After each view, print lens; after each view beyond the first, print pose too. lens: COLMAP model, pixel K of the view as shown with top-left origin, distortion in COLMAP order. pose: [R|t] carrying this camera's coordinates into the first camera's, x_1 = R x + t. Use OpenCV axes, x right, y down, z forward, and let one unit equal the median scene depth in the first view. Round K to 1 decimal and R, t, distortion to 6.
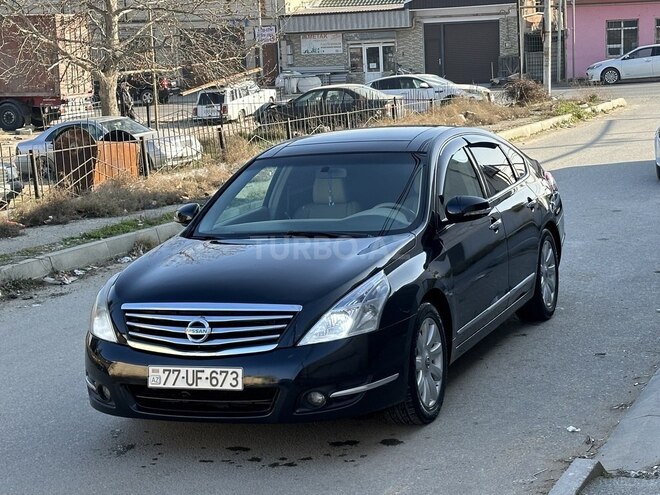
lens RADIAL K [[1338.1, 0, 330.0], [0, 1338.1, 247.5], [0, 0, 1]] dist [0.135770, -0.133041]
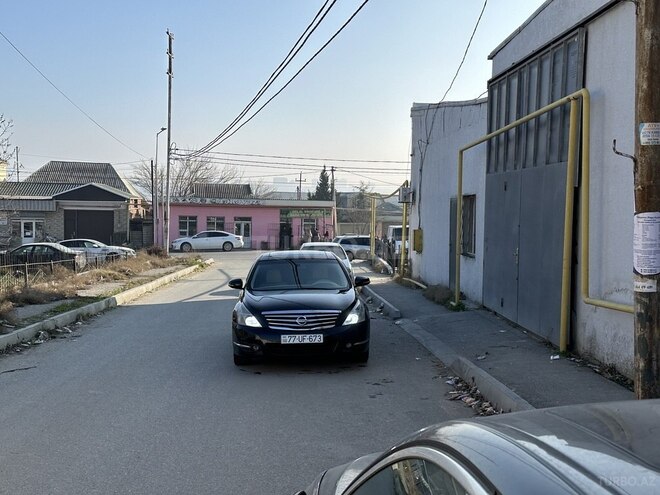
lens RADIAL K [[855.1, 0, 330.0], [0, 855.1, 247.5], [0, 0, 1]] dist [0.148926, -0.015048]
pose [[0.902375, 0.045047, 0.428592, -0.652907], [0.011634, 0.991613, -0.128717, 0.116049], [-0.430795, 0.121137, 0.894283, -0.432391]]
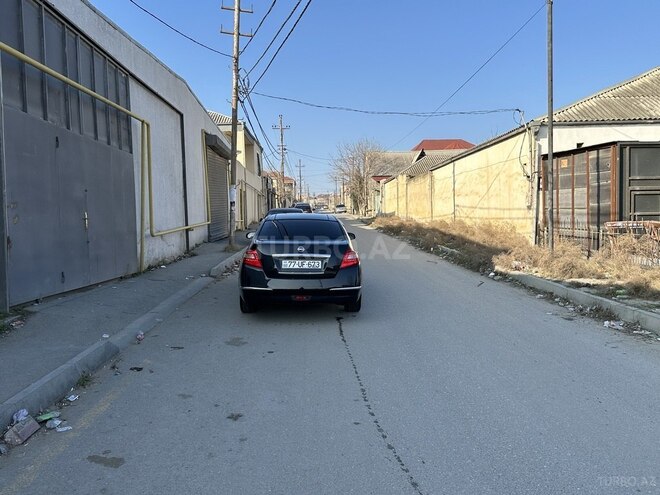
lens RADIAL K [[554.8, 0, 327.0], [0, 554.8, 248.4], [0, 0, 1]] dist [0.132872, -0.221035]
pose [[-0.908716, 0.088302, -0.407967, 0.493815], [-0.004503, 0.975238, 0.221114, -0.300943], [0.417390, 0.202767, -0.885817, 2.289639]]
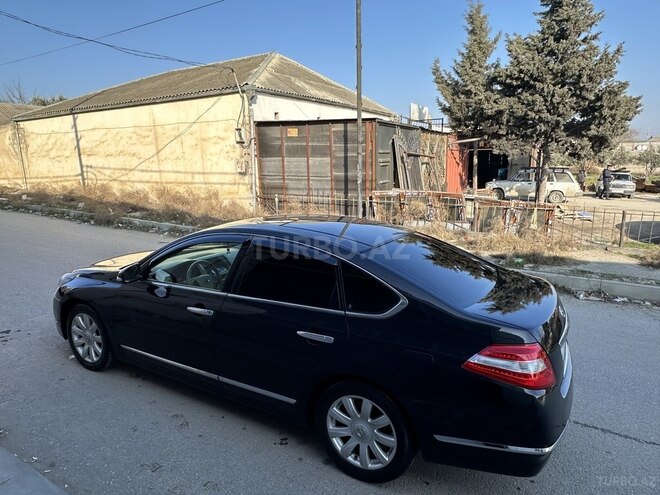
lens RADIAL K [[428.6, 0, 330.0], [0, 428.6, 247.5], [0, 0, 1]] dist [-0.002836, -0.001804]
pose [[-0.135913, 0.254605, -0.957447, 0.499384], [-0.137693, 0.952180, 0.272751, -0.209375], [0.981106, 0.168904, -0.094356, 1.247633]]
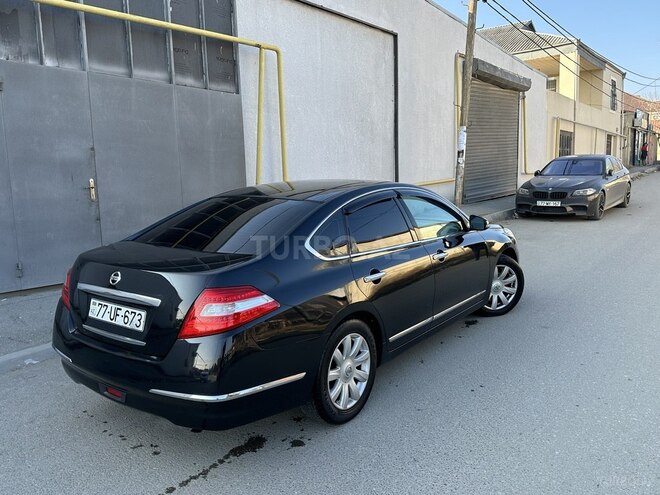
lens RADIAL K [[545.2, 0, 326.4], [0, 545.2, 251.5], [0, 0, 1]] dist [0.129779, -0.209067]
pose [[-0.964386, 0.042187, 0.261114, -0.115154], [0.117503, 0.952769, 0.280044, -0.199774], [-0.236967, 0.300752, -0.923794, 1.747018]]
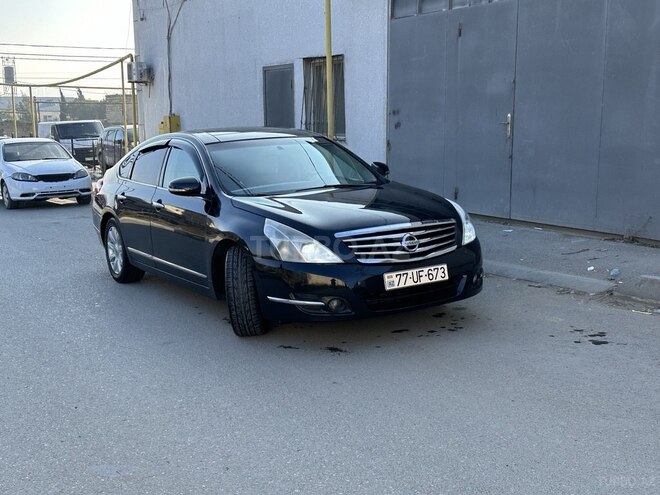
lens RADIAL K [[833.4, 0, 321.3], [0, 833.4, 251.0], [0, 0, 1]] dist [0.131892, -0.020205]
pose [[0.594868, -0.085042, 0.799312, -0.719615], [0.115923, 0.993069, 0.019383, 0.037264], [-0.795420, 0.081128, 0.600604, 0.484321]]
